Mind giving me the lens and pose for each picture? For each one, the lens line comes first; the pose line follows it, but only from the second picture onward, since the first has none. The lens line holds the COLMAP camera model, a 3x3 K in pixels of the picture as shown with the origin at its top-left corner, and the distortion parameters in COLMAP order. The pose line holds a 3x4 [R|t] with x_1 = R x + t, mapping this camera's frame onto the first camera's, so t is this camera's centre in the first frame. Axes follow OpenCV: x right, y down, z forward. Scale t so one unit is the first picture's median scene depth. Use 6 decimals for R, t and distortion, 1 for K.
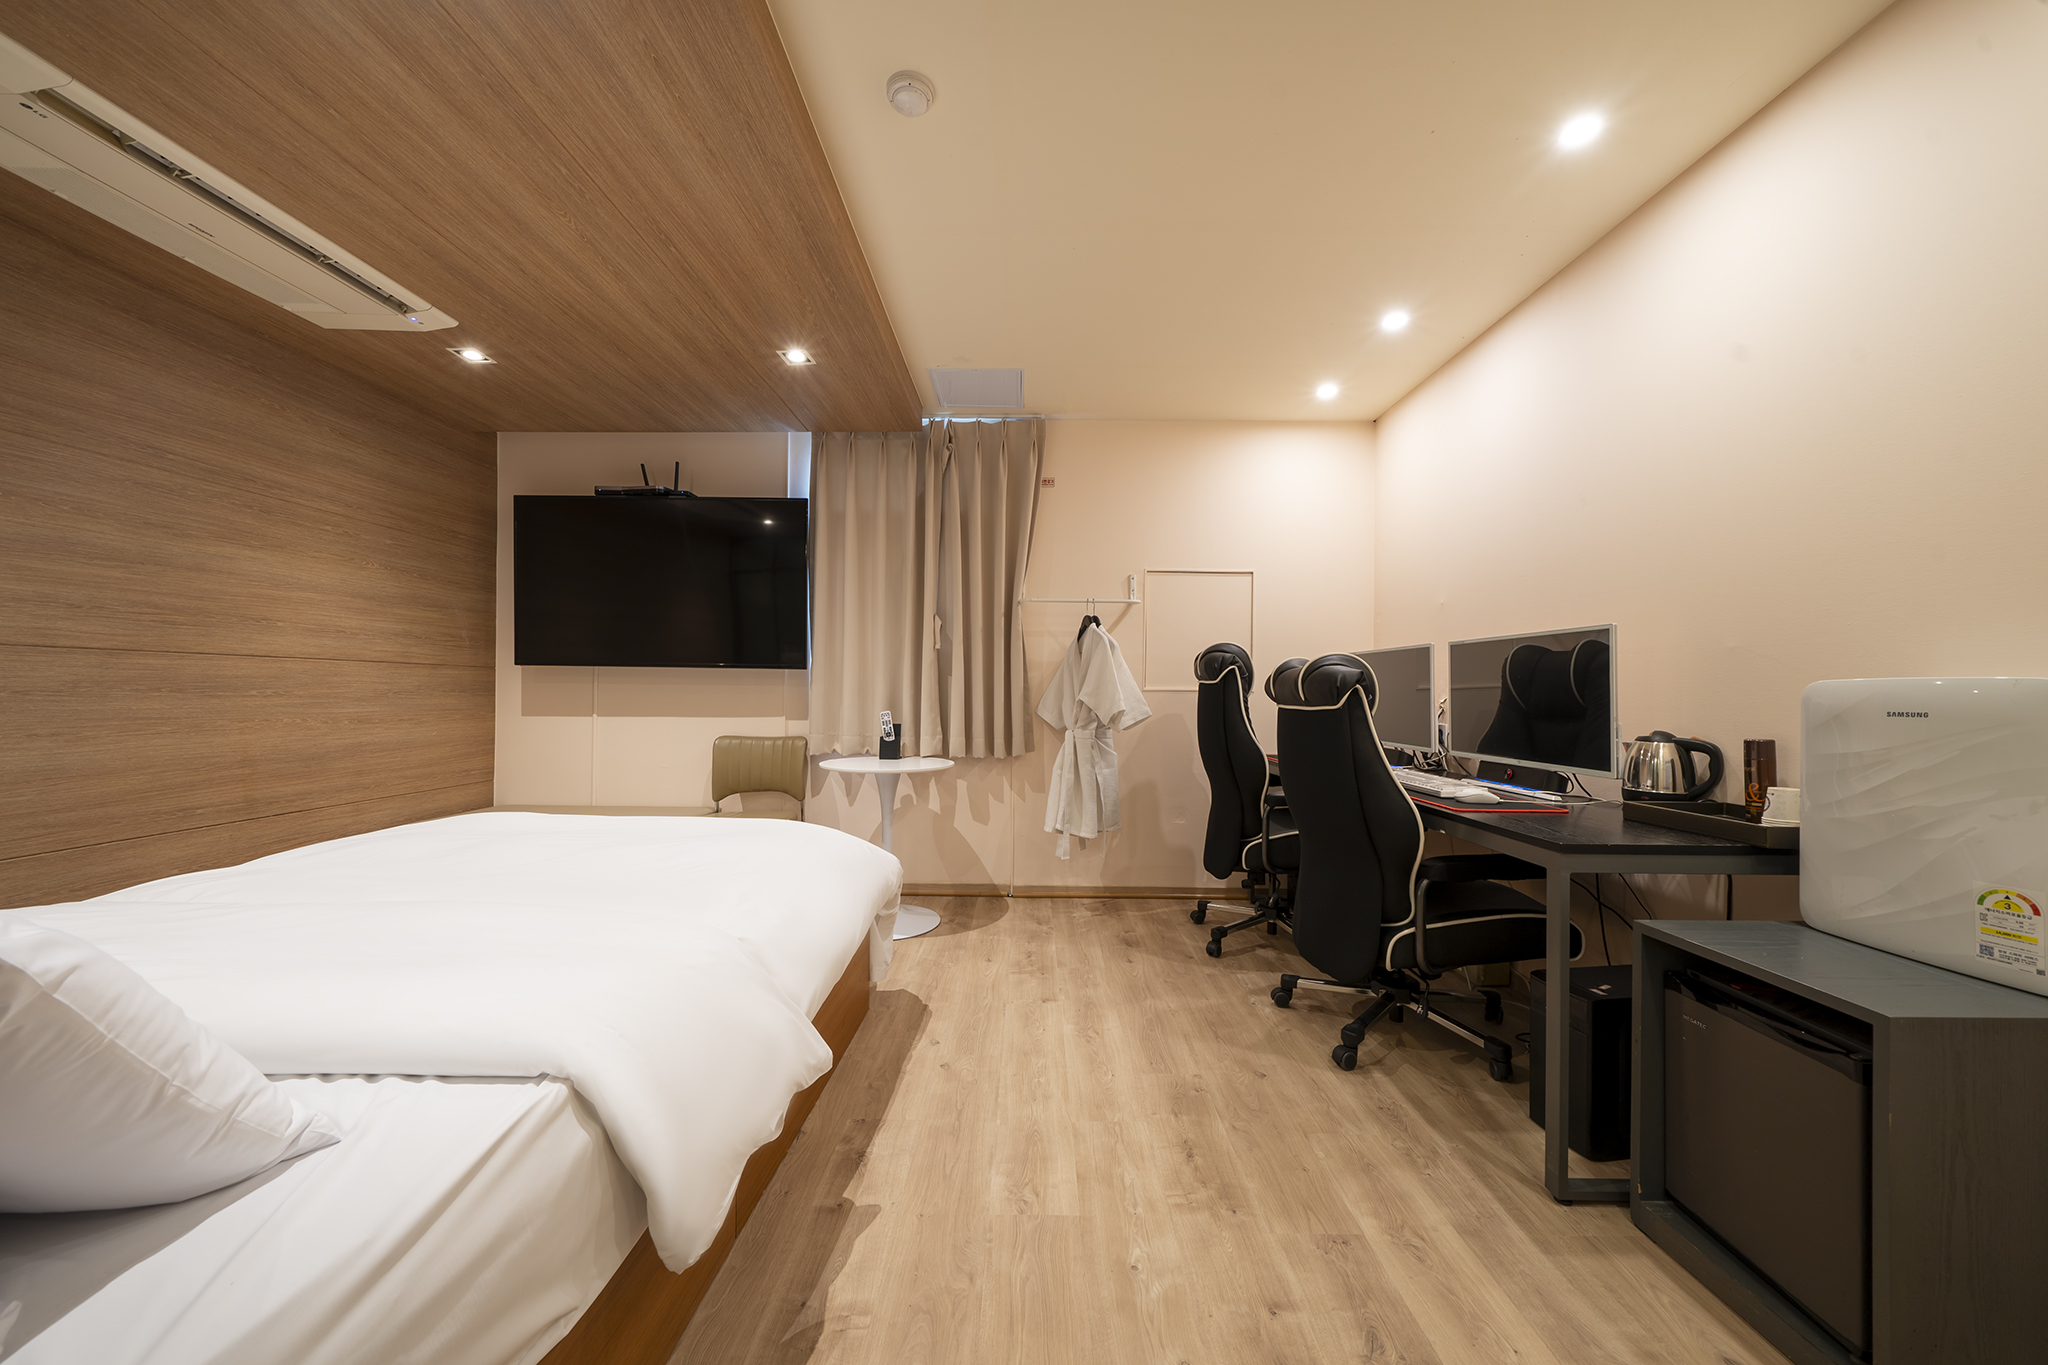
lens RADIAL K [[702.2, 0, 1022.4], [0, 702.2, 689.4], [0, 0, 1]] dist [-0.004812, -0.000162]
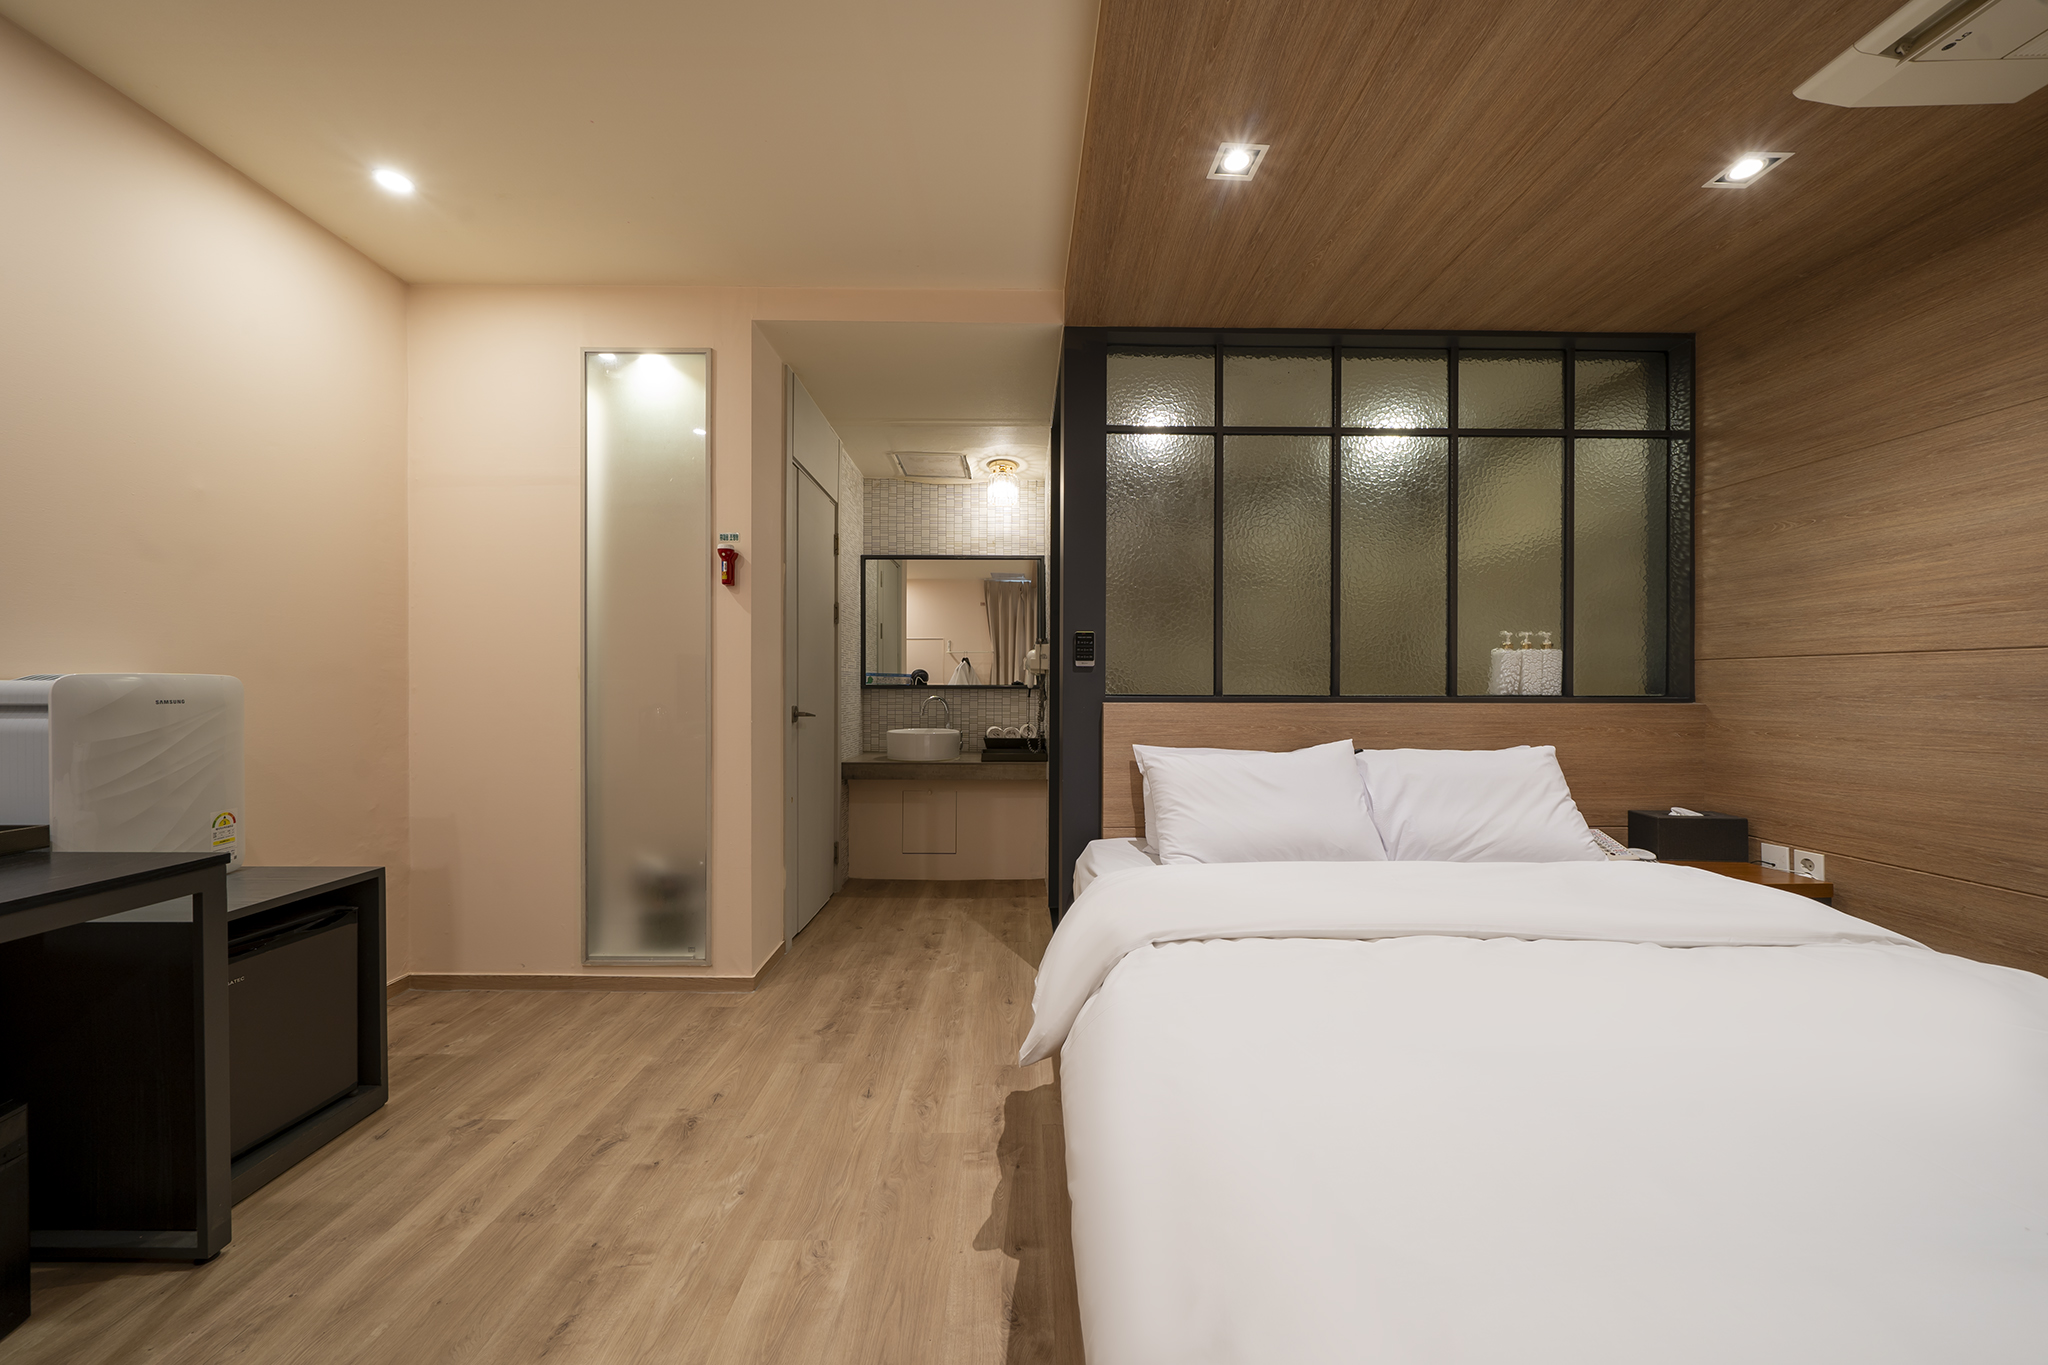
lens RADIAL K [[702.2, 0, 1022.4], [0, 702.2, 689.4], [0, 0, 1]] dist [-0.004812, -0.000162]
pose [[-0.999692, -0.009644, -0.022883, -0.131890], [-0.009689, 0.999951, 0.001890, -0.002298], [0.022863, 0.002111, -0.999736, 1.064999]]
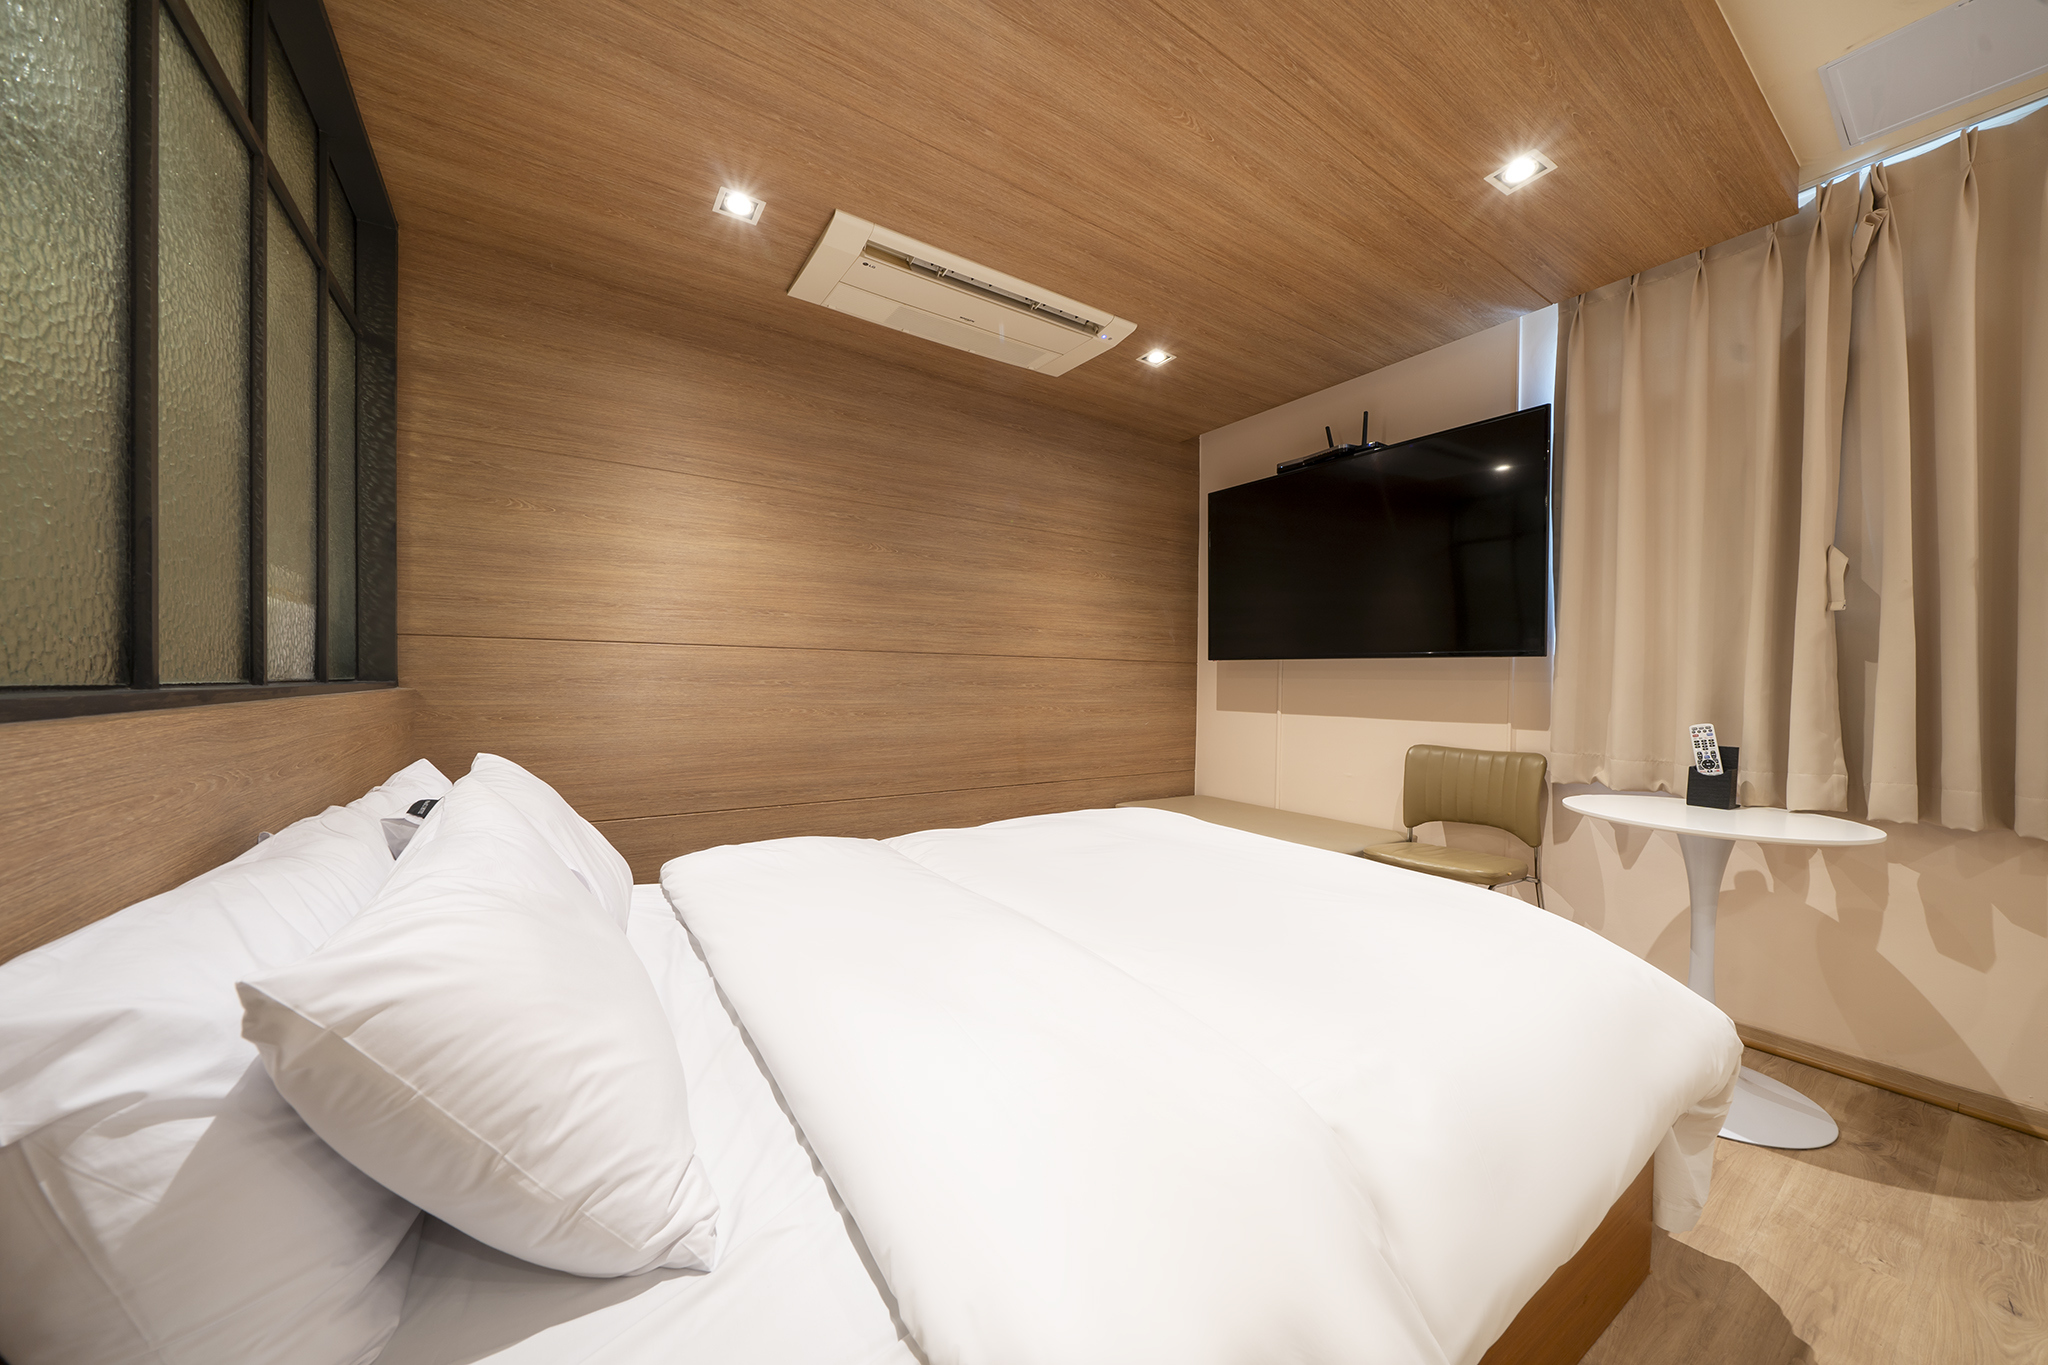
lens RADIAL K [[702.2, 0, 1022.4], [0, 702.2, 689.4], [0, 0, 1]] dist [-0.004812, -0.000162]
pose [[0.568955, 0.010242, -0.822305, -0.048472], [-0.005393, 0.999947, 0.008723, 0.000534], [0.822351, -0.000528, 0.568981, 0.253498]]
